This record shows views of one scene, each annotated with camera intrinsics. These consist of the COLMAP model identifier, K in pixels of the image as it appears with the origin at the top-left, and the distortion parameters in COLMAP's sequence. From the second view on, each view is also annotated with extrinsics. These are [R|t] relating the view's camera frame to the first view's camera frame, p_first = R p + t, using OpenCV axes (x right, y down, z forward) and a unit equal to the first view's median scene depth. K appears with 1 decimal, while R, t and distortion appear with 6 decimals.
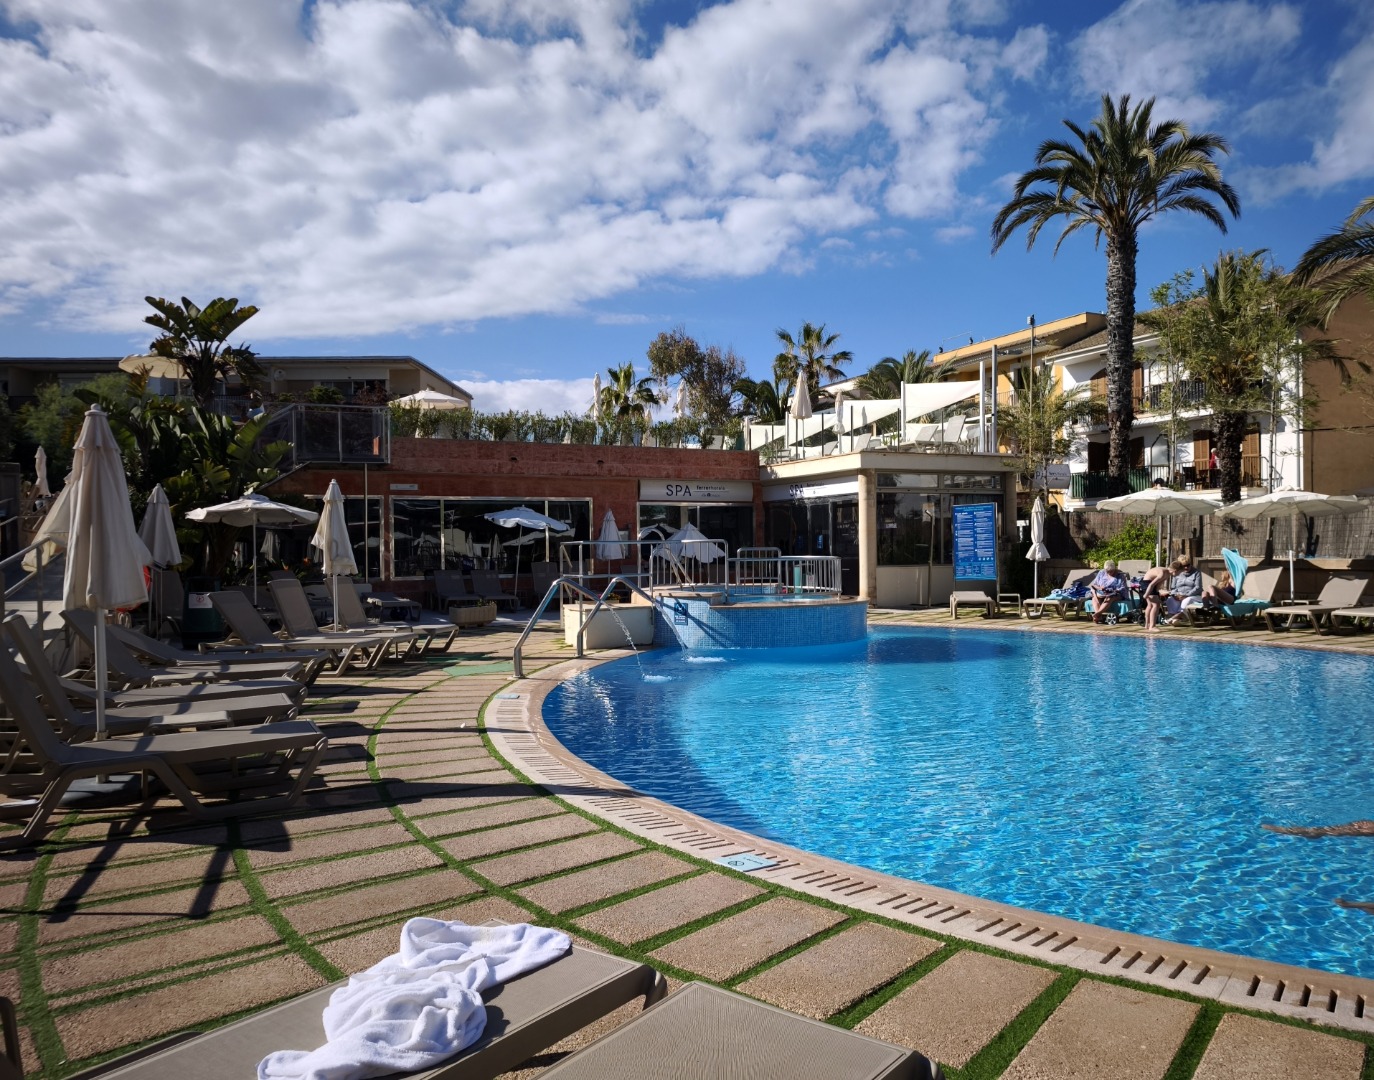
lens RADIAL K [[1036.4, 0, 761.2], [0, 1036.4, 554.8], [0, 0, 1]] dist [0.054435, -0.055295]
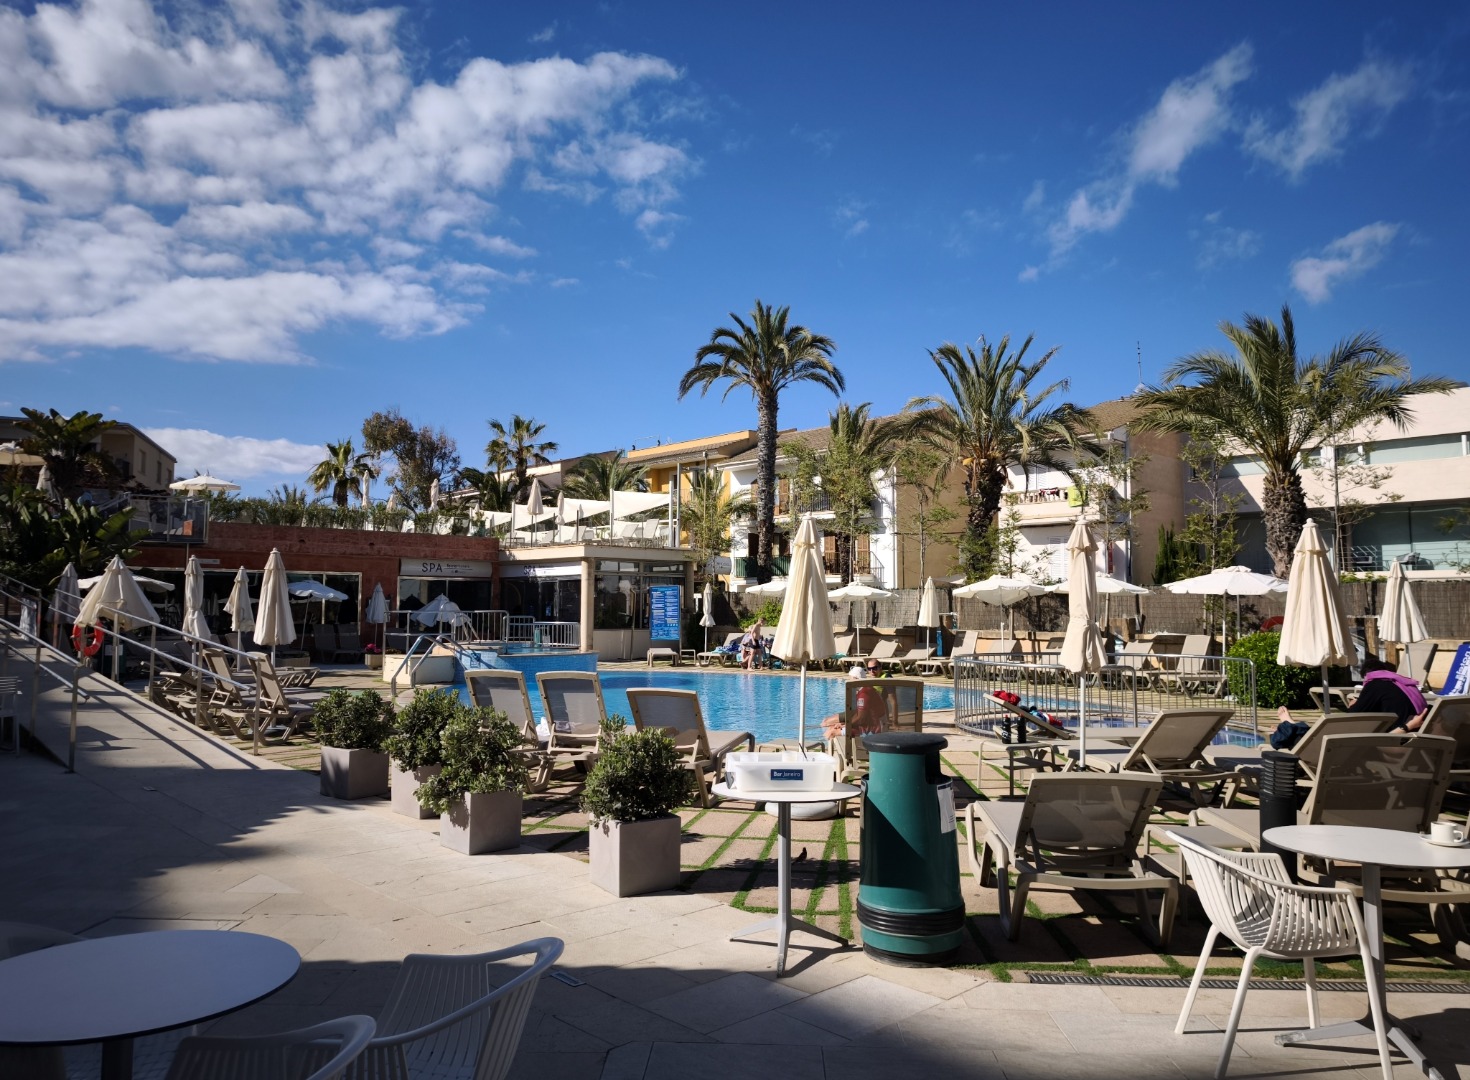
lens RADIAL K [[1037.1, 0, 742.5], [0, 1037.1, 538.6], [0, 0, 1]] dist [0.009825, -0.012935]
pose [[0.957983, 0.035220, 0.284656, -0.082812], [-0.013033, 0.996752, -0.079465, -0.002085], [-0.286530, 0.072416, 0.955330, -0.323874]]
